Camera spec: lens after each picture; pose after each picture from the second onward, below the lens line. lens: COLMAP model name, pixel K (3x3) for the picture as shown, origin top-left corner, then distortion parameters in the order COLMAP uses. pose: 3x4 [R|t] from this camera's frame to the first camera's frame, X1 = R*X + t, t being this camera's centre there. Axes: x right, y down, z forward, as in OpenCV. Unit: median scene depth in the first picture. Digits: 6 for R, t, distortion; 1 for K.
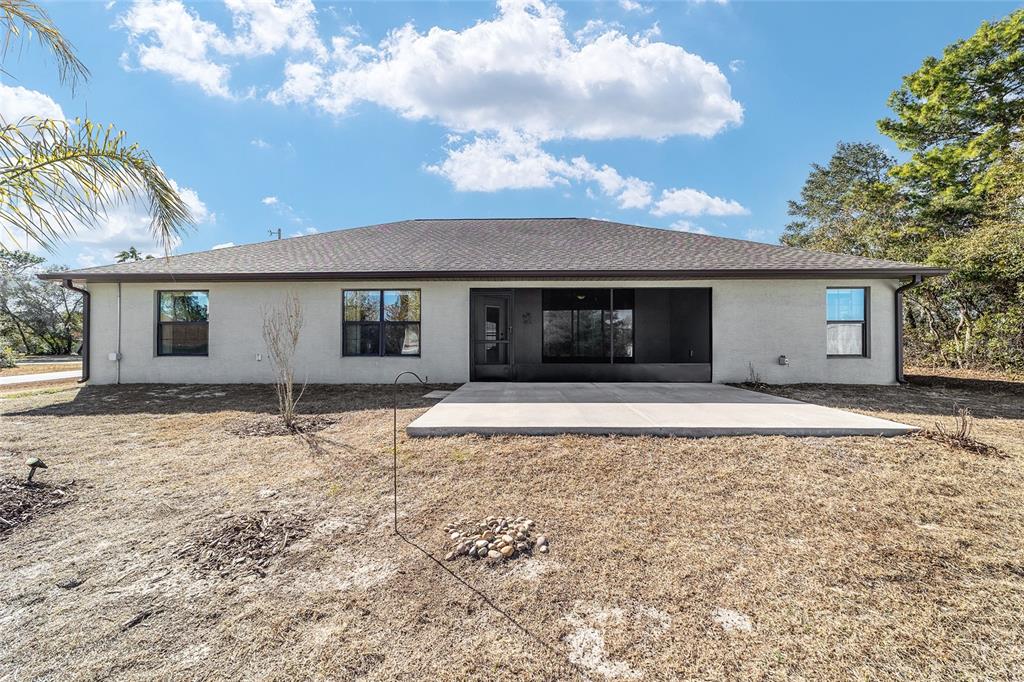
lens RADIAL K [[403.2, 0, 511.8], [0, 403.2, 314.1], [0, 0, 1]] dist [-0.000518, -0.000020]
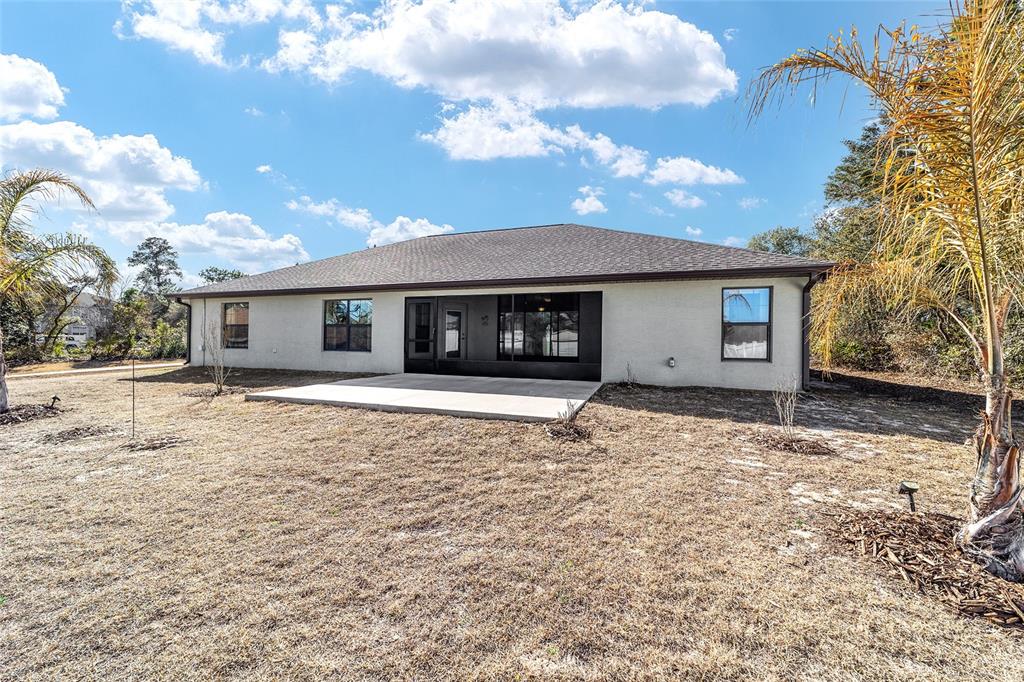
lens RADIAL K [[390.9, 0, 507.0], [0, 390.9, 341.6], [0, 0, 1]] dist [-0.007605, 0.002631]
pose [[0.953320, 0.011375, -0.301747, 0.552295], [0.007821, 0.998025, 0.062331, -0.000362], [0.301860, -0.061781, 0.951348, -0.042567]]
